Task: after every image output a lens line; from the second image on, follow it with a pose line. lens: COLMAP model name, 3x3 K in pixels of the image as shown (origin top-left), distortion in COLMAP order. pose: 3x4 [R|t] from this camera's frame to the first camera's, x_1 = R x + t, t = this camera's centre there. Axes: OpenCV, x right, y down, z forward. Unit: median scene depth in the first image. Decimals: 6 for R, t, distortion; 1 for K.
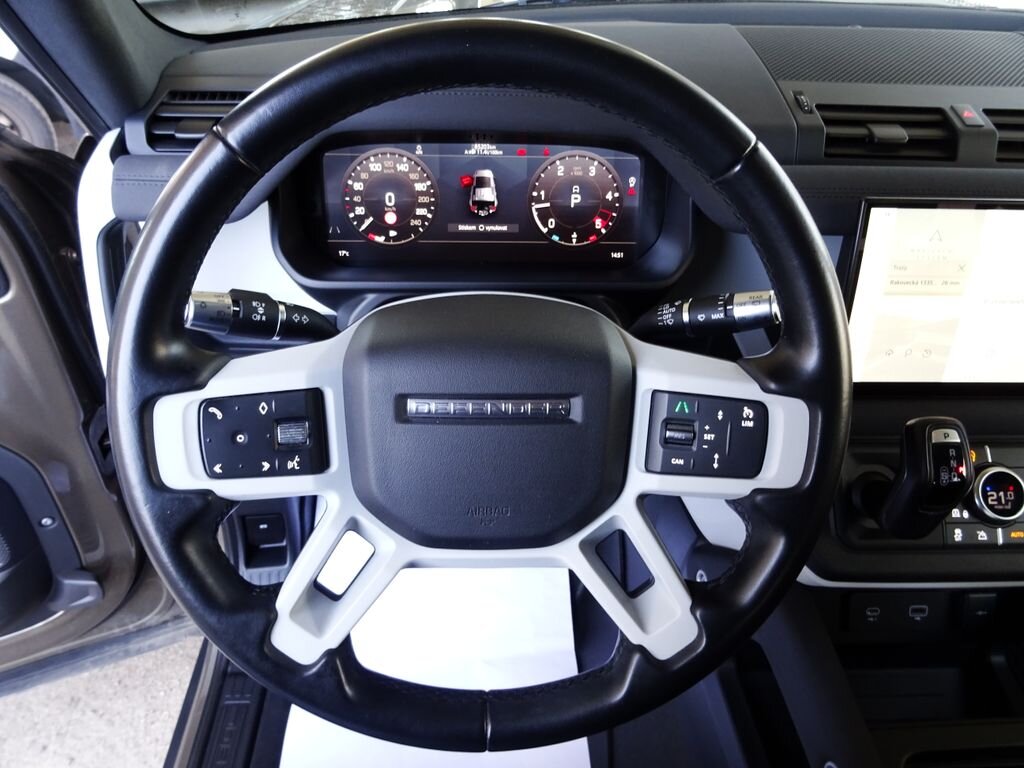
lens RADIAL K [[728.7, 0, 514.8], [0, 728.7, 381.6], [0, 0, 1]] dist [-0.002962, -0.004020]
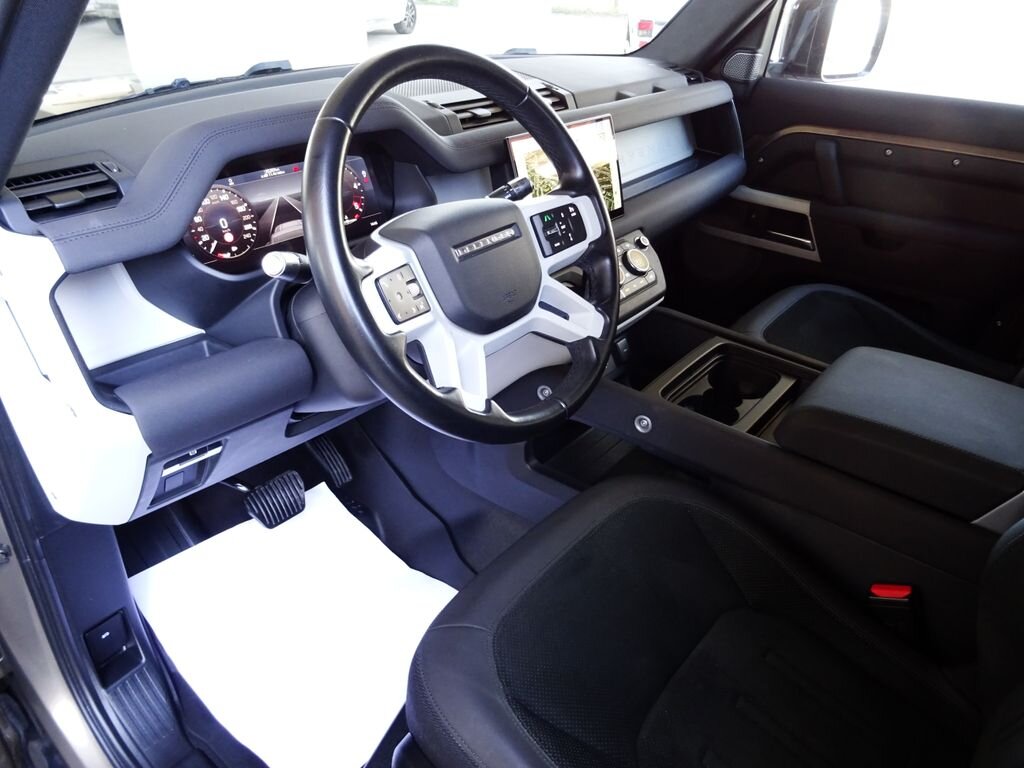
lens RADIAL K [[733.4, 0, 514.7], [0, 733.4, 386.0], [0, 0, 1]] dist [-0.004958, -0.002039]
pose [[0.655337, -0.389045, 0.647439, -0.795192], [0.470627, 0.880747, 0.052872, 0.178151], [-0.590799, 0.270053, 0.760281, -0.211174]]
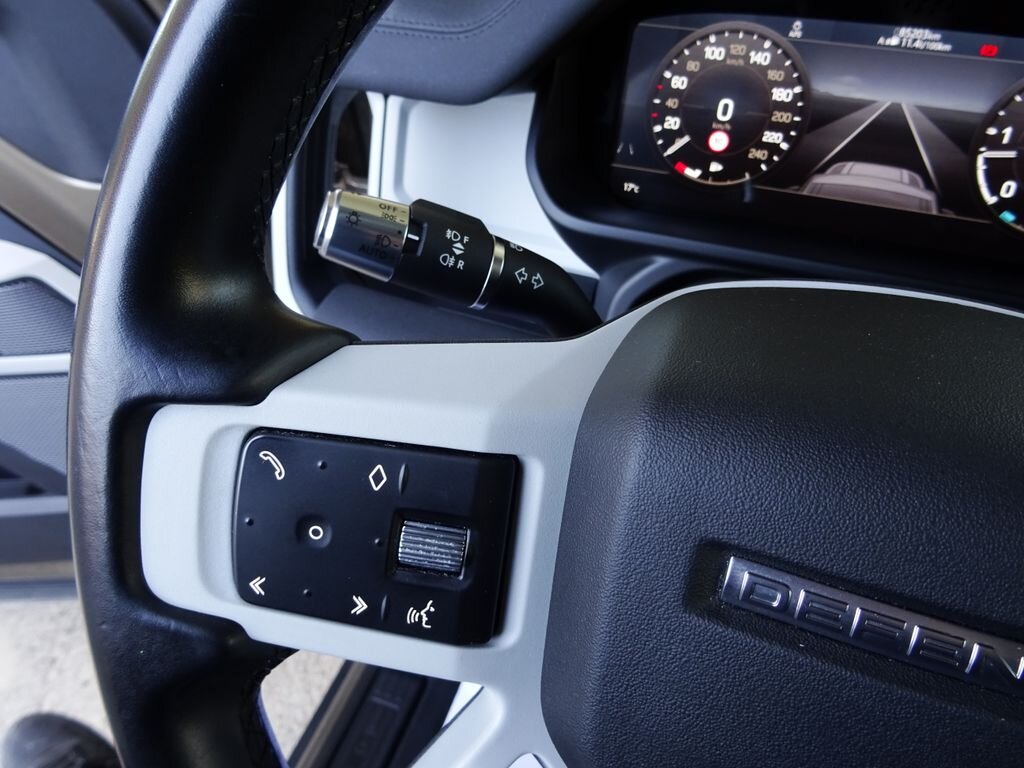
lens RADIAL K [[715.8, 0, 515.4], [0, 715.8, 384.9], [0, 0, 1]] dist [-0.009305, -0.005939]
pose [[0.920363, 0.232087, -0.314749, -0.092583], [-0.215798, 0.972628, 0.086170, -0.040128], [0.326133, -0.011385, 0.945255, 0.379221]]
